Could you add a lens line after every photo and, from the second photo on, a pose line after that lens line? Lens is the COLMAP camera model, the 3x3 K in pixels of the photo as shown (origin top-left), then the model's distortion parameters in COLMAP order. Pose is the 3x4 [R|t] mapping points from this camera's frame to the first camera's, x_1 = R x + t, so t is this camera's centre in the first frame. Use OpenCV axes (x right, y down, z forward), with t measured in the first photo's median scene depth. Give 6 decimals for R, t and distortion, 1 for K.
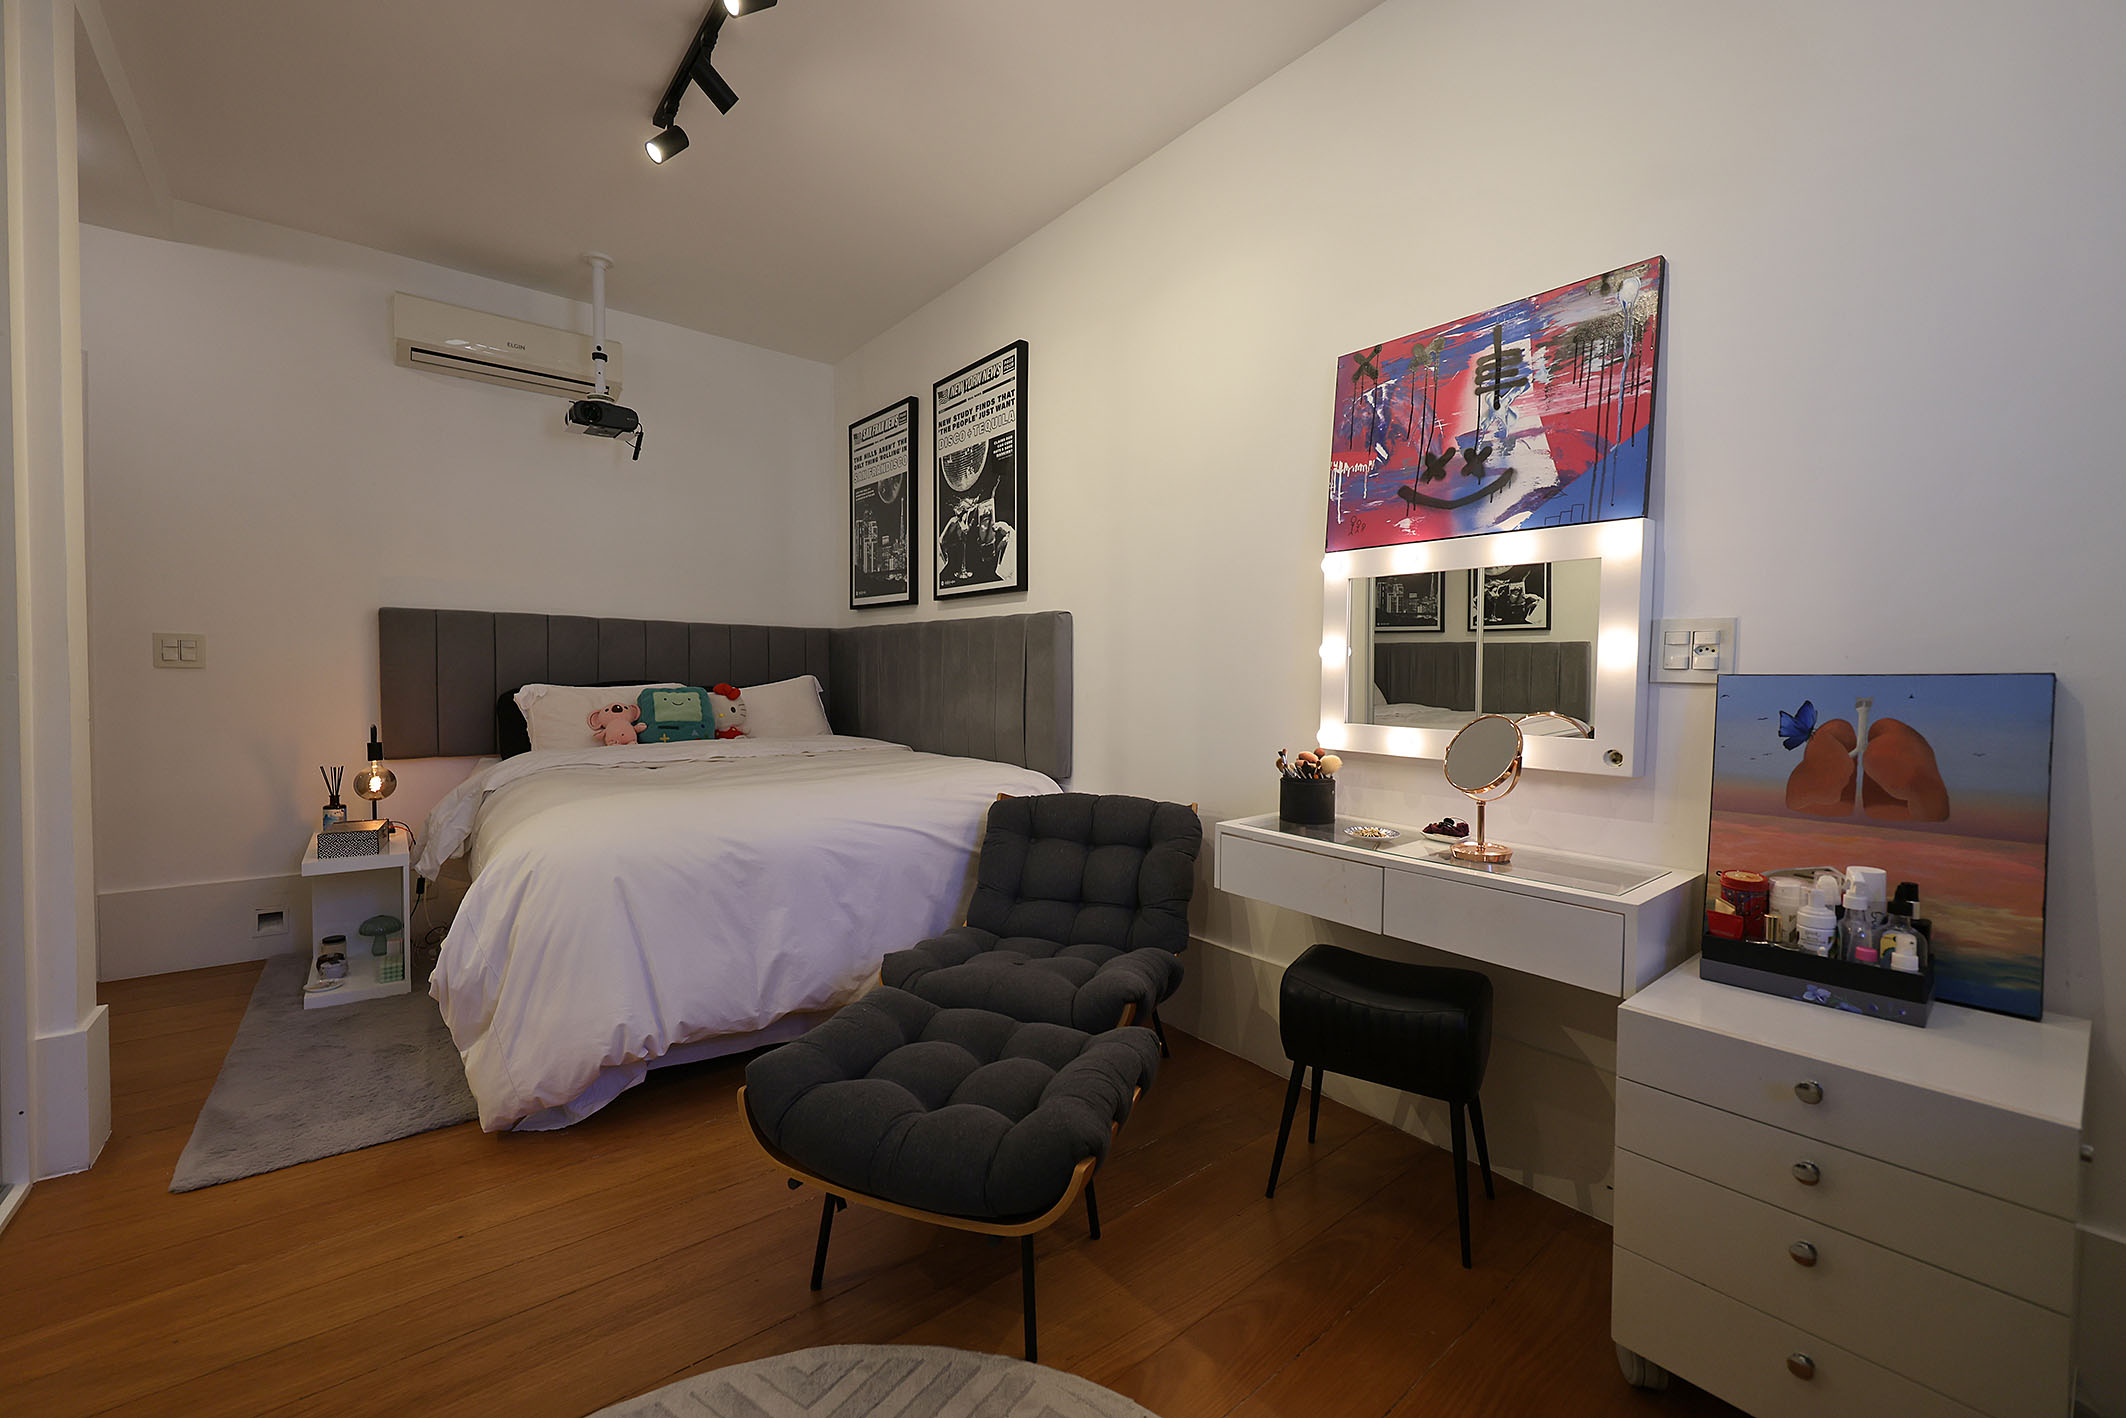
lens RADIAL K [[857.5, 0, 1066.7], [0, 857.5, 703.3], [0, 0, 1]] dist [0.002267, 0.000828]
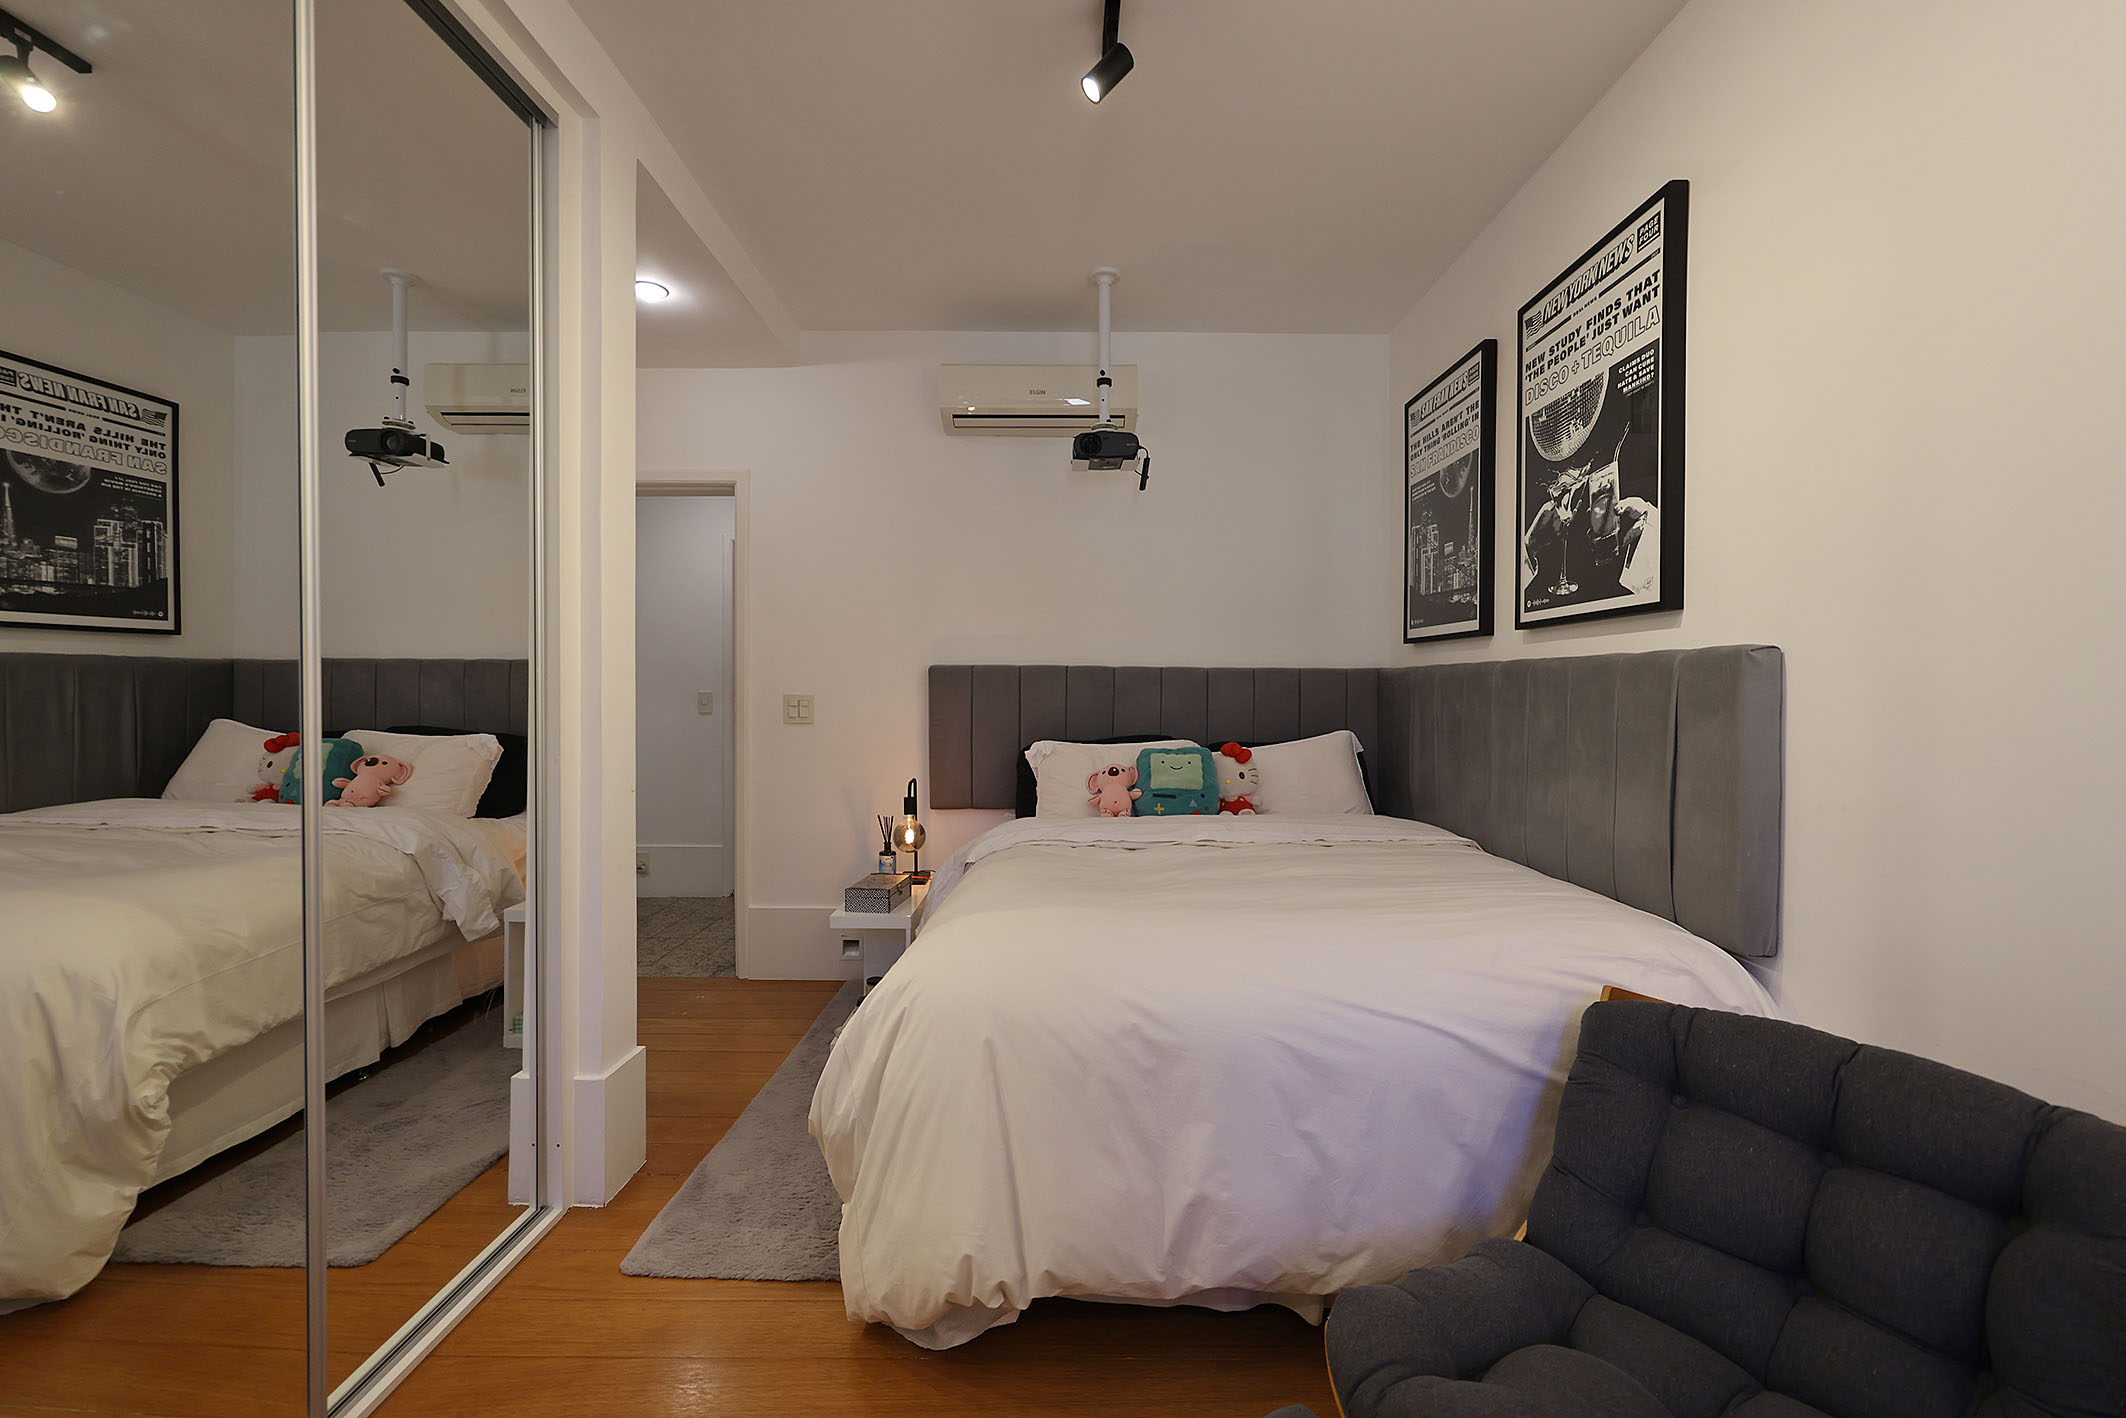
lens RADIAL K [[857.5, 0, 1062.4], [0, 857.5, 706.8], [0, 0, 1]] dist [0.002267, 0.000828]
pose [[0.769132, 0.007496, -0.639046, 0.003431], [-0.018834, 0.999763, -0.010940, -0.052804], [0.638813, 0.020450, 0.769091, 0.295586]]
